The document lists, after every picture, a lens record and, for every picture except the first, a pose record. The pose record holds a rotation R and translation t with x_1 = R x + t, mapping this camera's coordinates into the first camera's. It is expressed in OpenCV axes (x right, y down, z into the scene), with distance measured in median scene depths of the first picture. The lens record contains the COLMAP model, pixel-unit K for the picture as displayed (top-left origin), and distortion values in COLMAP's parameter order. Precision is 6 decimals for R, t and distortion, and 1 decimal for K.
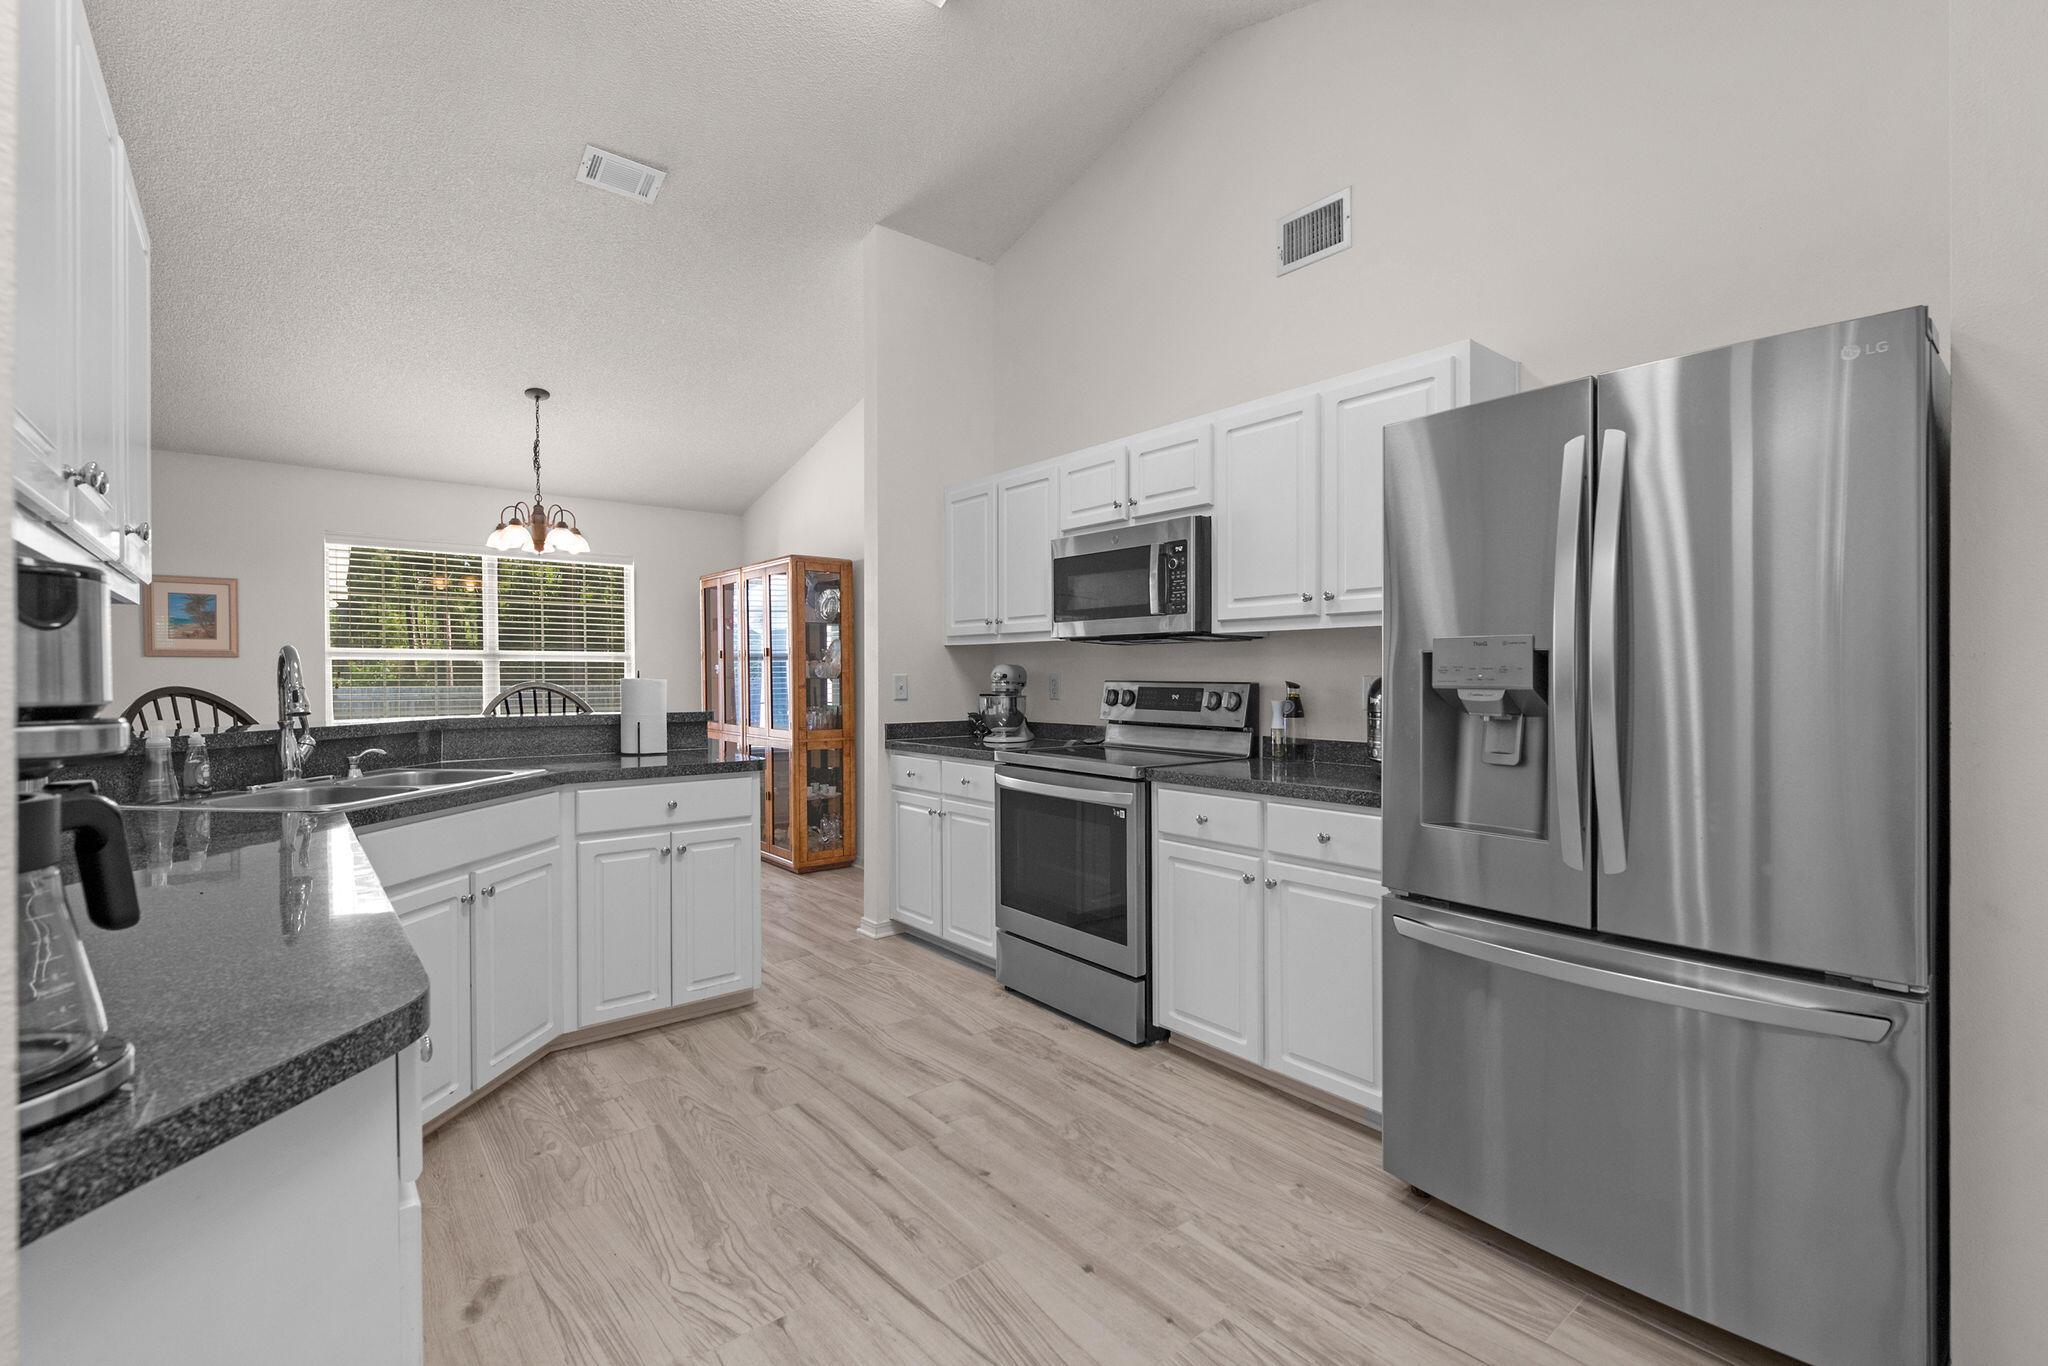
lens RADIAL K [[951.5, 0, 1011.6], [0, 951.5, 680.6], [0, 0, 1]] dist [0.004014, -0.003636]
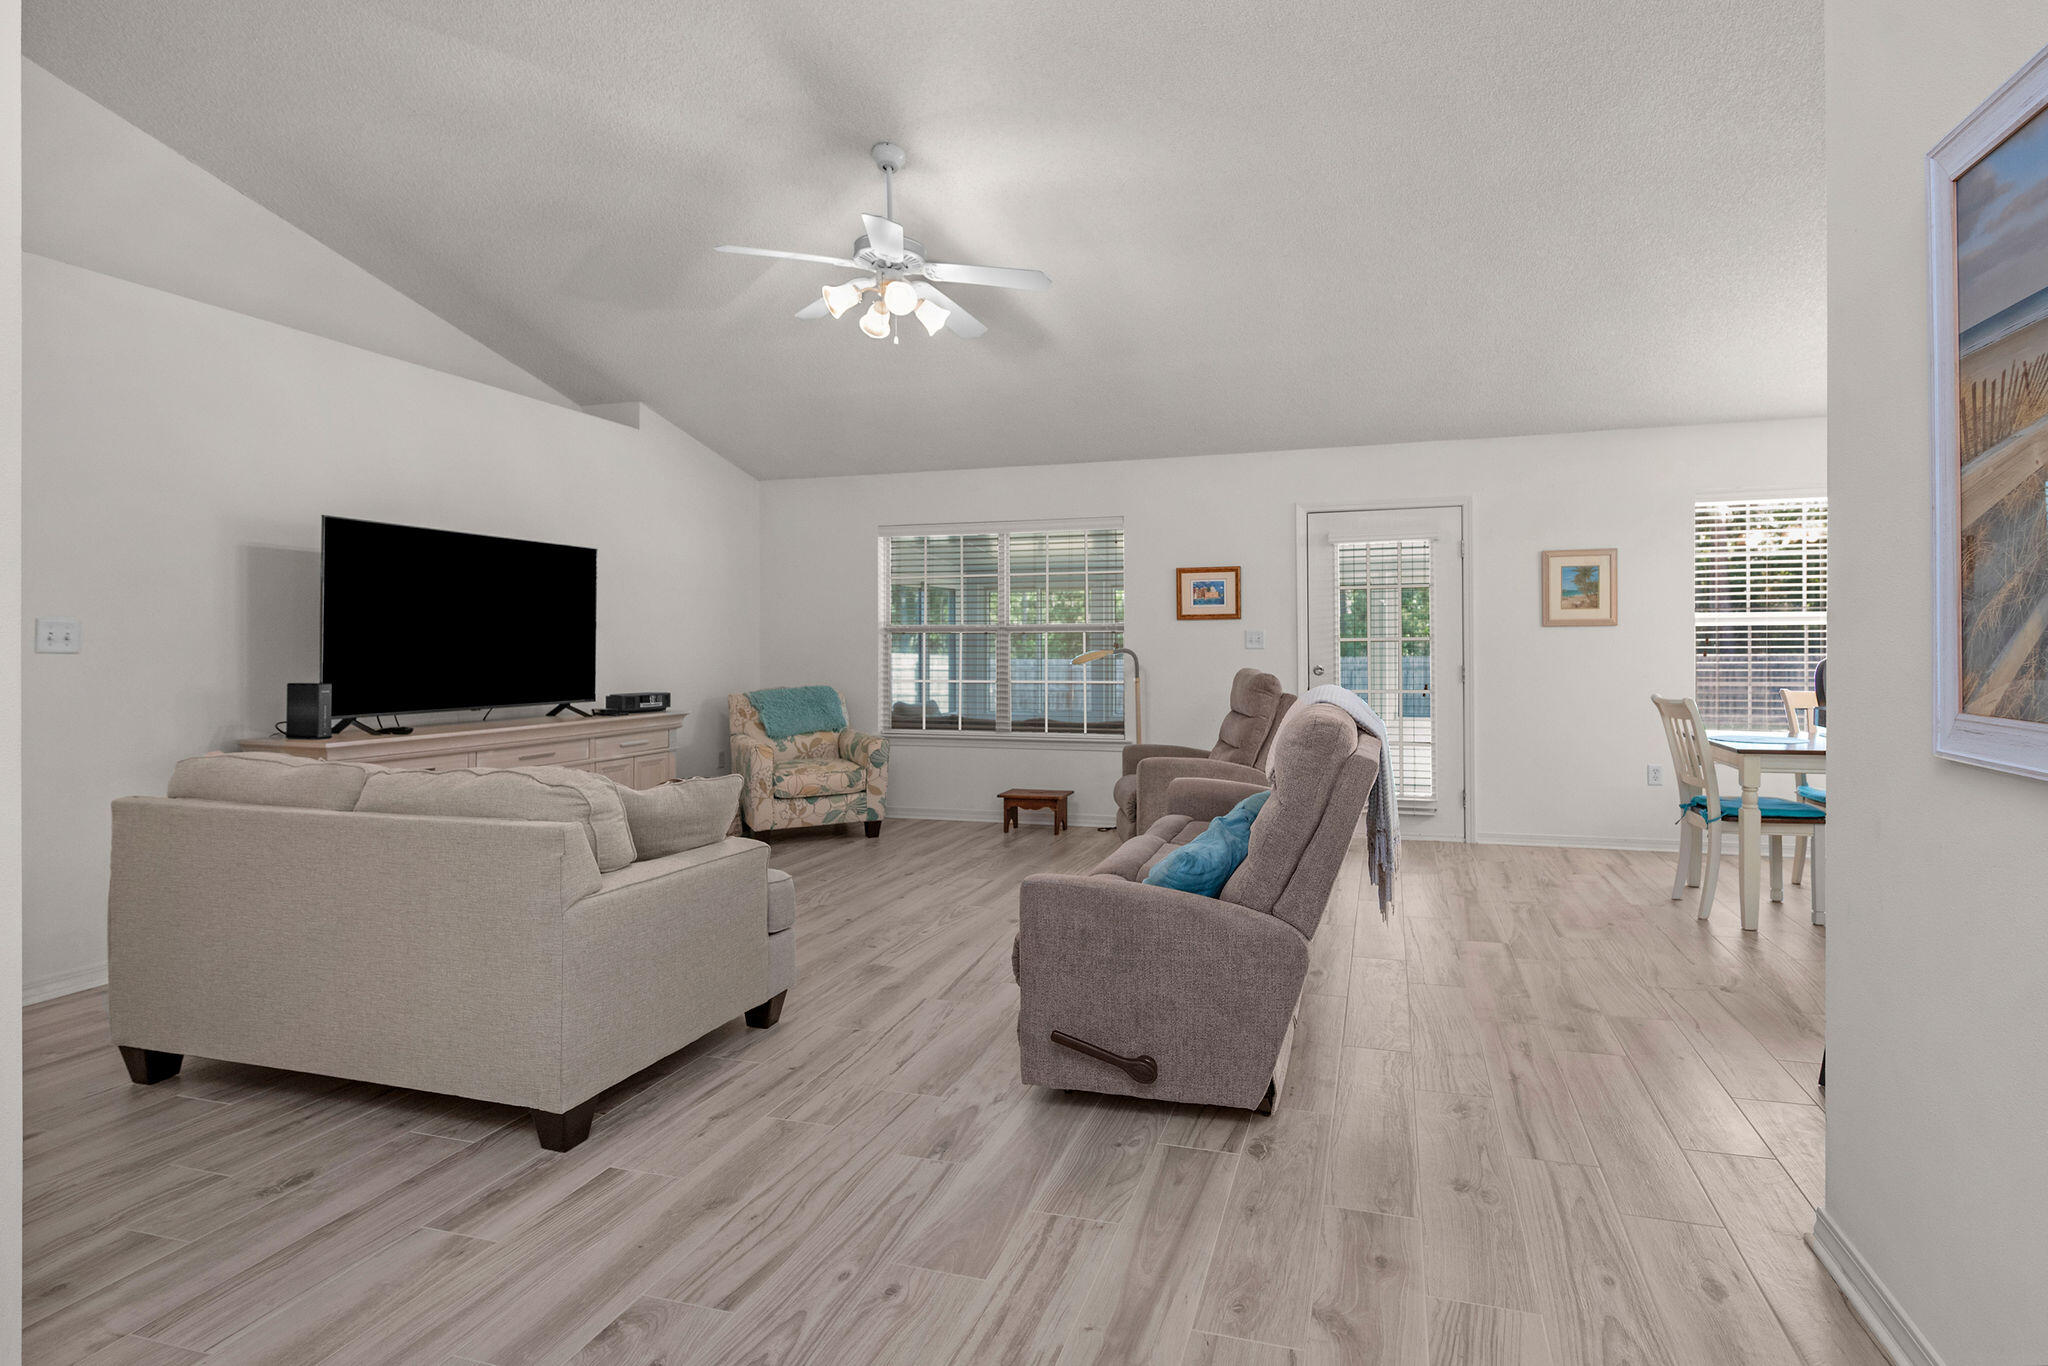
lens RADIAL K [[1015.4, 0, 1088.1], [0, 1015.4, 656.1], [0, 0, 1]] dist [0.013997, -0.005455]
pose [[0.589185, 0.002100, -0.807995, -0.418845], [0.002739, 0.999986, 0.004597, 0.000885], [0.807994, -0.004922, 0.589171, -0.111799]]
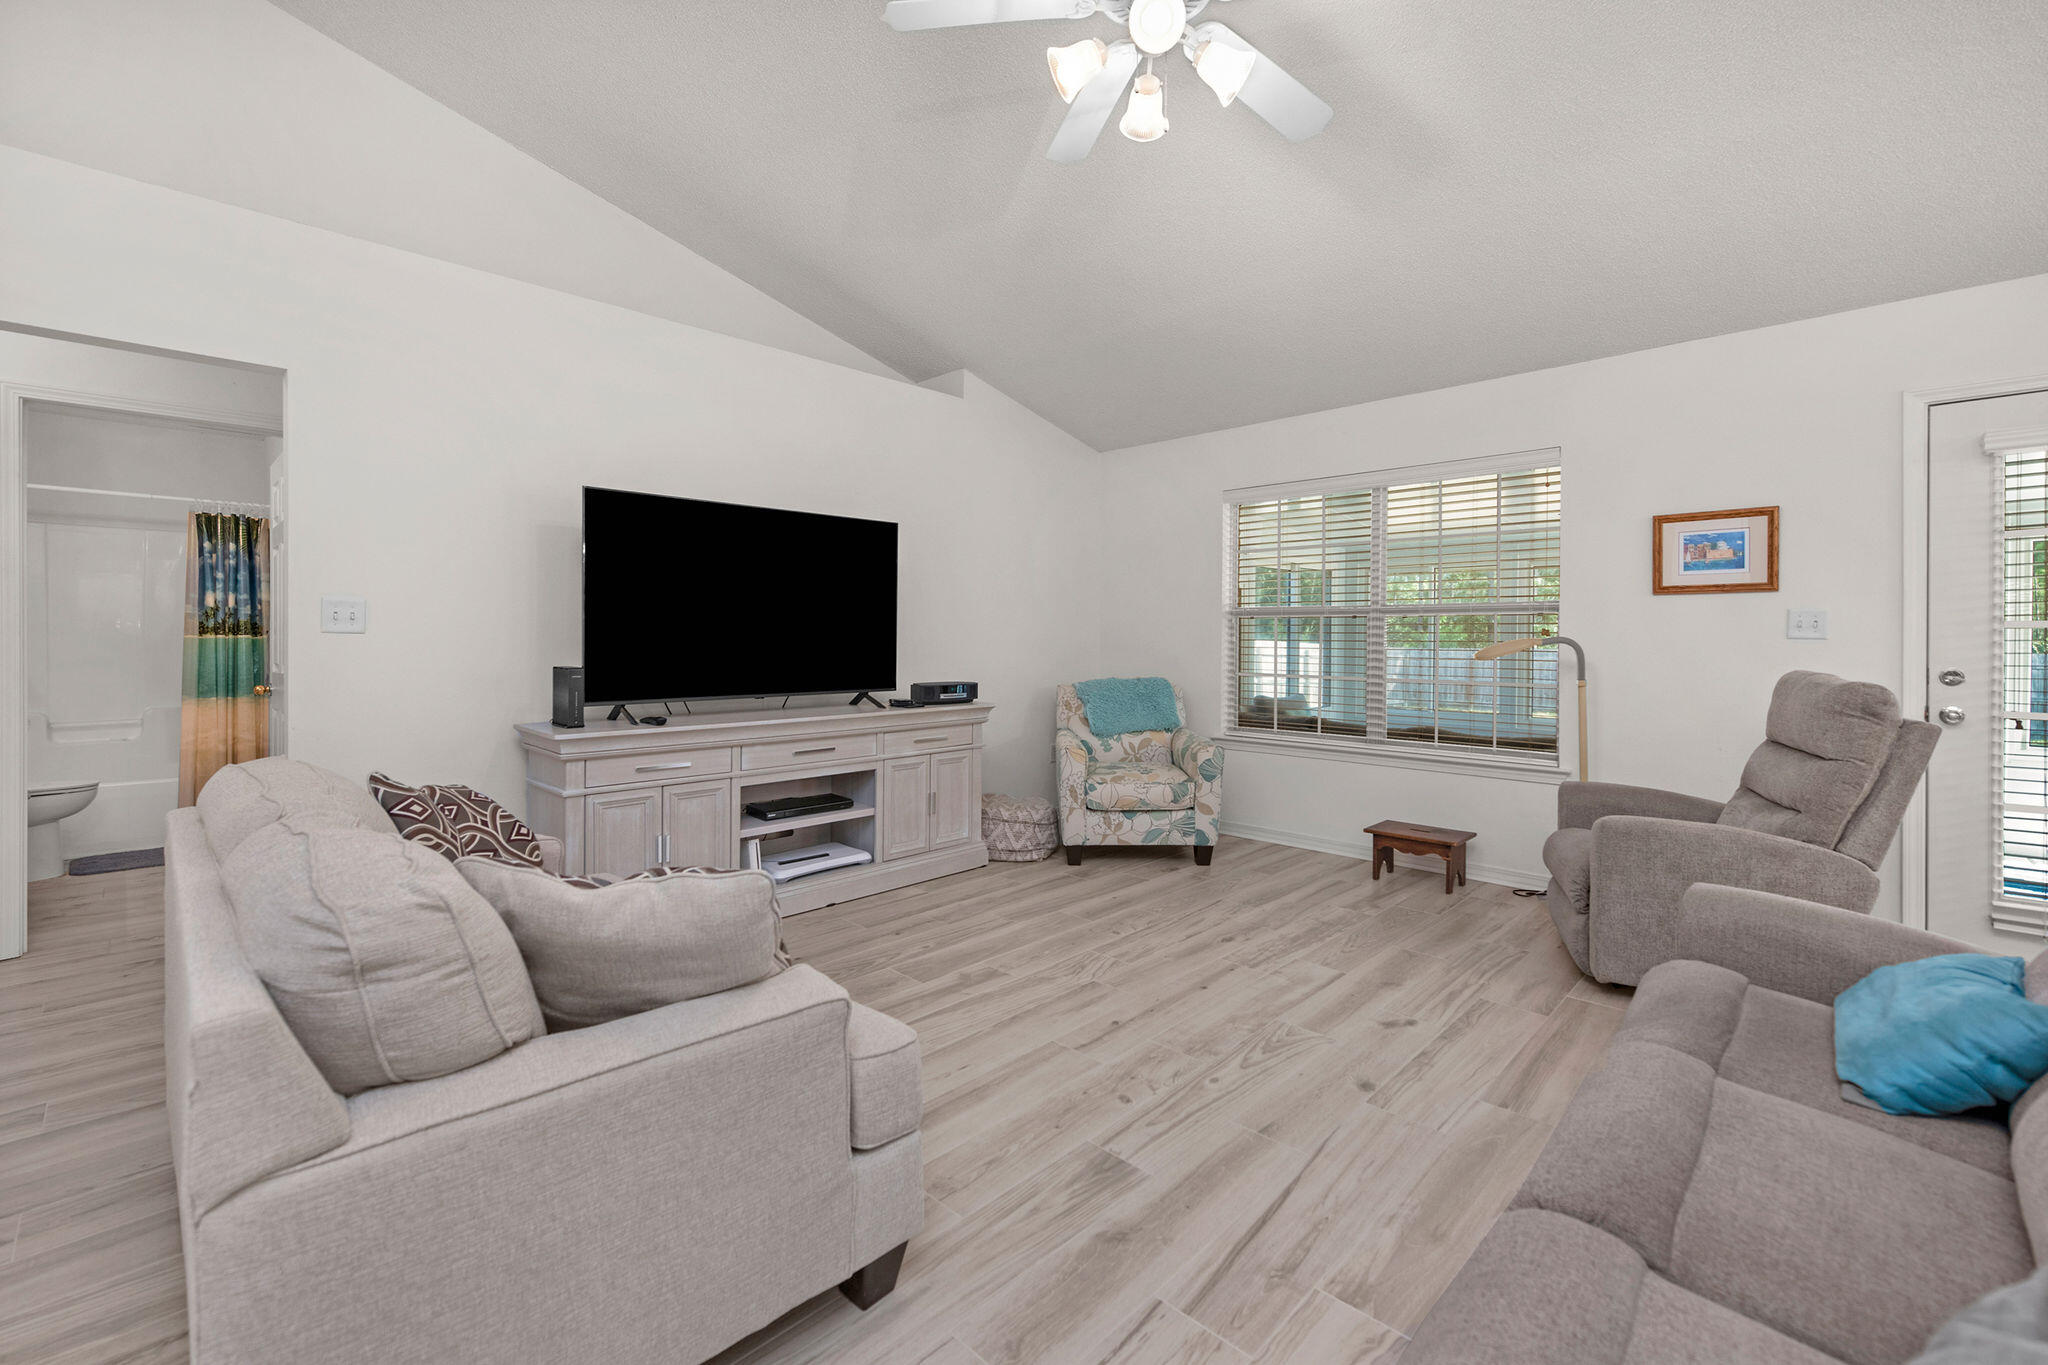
lens RADIAL K [[885.8, 0, 1038.0], [0, 885.8, 647.4], [0, 0, 1]] dist [0.001084, -0.000848]
pose [[0.156189, 0.010197, -0.987675, -0.877475], [-0.005278, 0.999941, 0.009489, 0.001820], [0.987713, 0.003731, 0.156234, 0.207646]]
